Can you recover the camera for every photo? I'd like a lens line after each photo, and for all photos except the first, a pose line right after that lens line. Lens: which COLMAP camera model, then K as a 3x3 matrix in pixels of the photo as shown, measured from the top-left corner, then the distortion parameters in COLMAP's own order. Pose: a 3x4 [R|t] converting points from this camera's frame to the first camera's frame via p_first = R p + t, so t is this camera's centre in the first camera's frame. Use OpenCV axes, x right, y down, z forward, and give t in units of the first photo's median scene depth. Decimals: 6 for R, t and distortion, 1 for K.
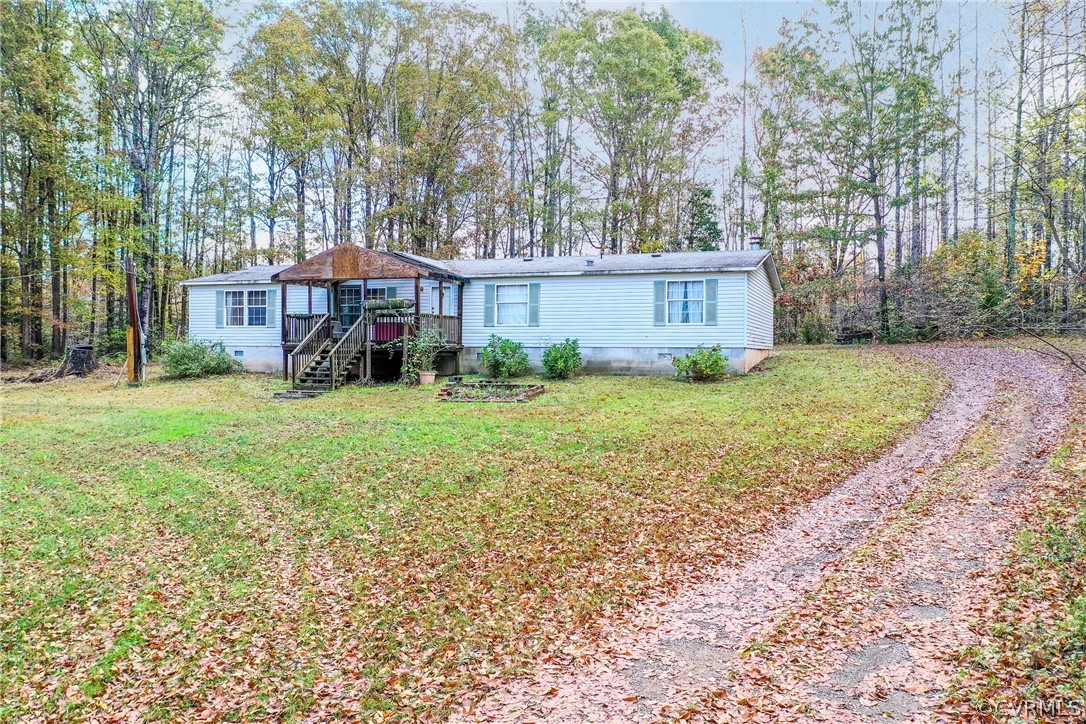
lens RADIAL K [[878.1, 0, 548.5], [0, 878.1, 332.6], [0, 0, 1]] dist [-0.007476, -0.010740]
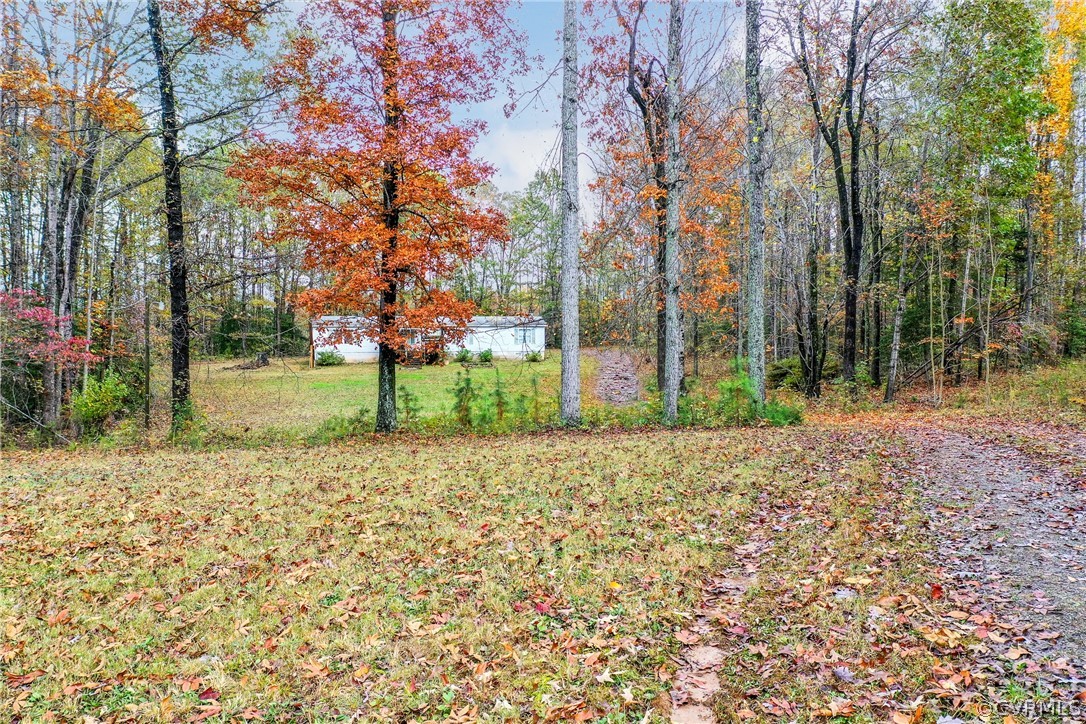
lens RADIAL K [[878.1, 0, 548.5], [0, 878.1, 332.6], [0, 0, 1]] dist [-0.007476, -0.010740]
pose [[0.879505, 0.004405, 0.475869, -1.179847], [0.003983, 0.999854, -0.016617, 0.002921], [-0.475873, 0.016510, 0.879359, -1.650277]]
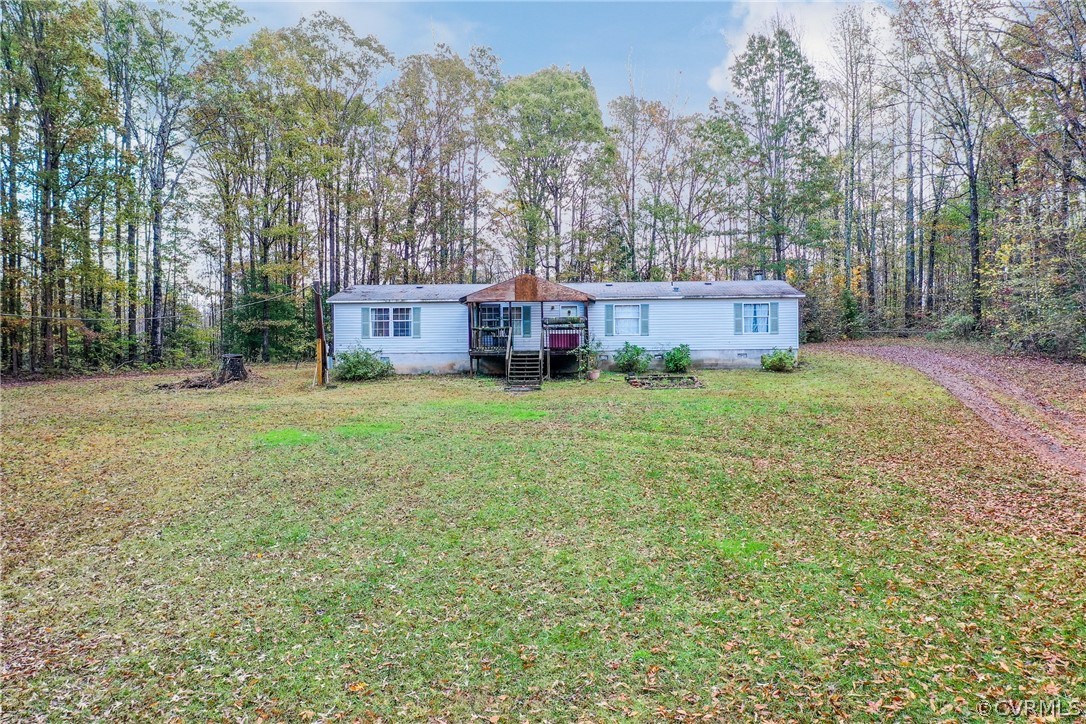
lens RADIAL K [[878.1, 0, 548.5], [0, 878.1, 332.6], [0, 0, 1]] dist [-0.007476, -0.010740]
pose [[0.950796, -0.007208, 0.309733, -0.609540], [0.008863, 0.999953, -0.003934, -0.007839], [-0.309690, 0.006485, 0.950815, -0.270648]]
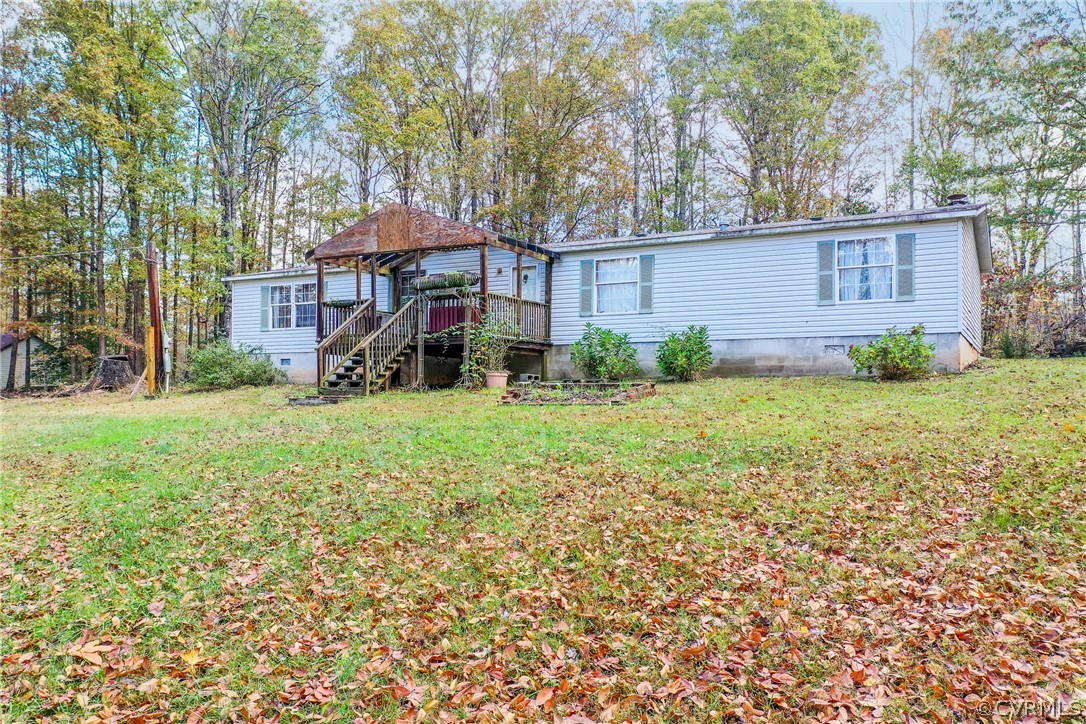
lens RADIAL K [[872.2, 0, 550.7], [0, 872.2, 377.2], [0, 0, 1]] dist [-0.002494, -0.003024]
pose [[0.988188, -0.004870, -0.153169, 0.016419], [0.004083, 0.999977, -0.005450, 0.051256], [0.153192, 0.004761, 0.988185, 0.281987]]
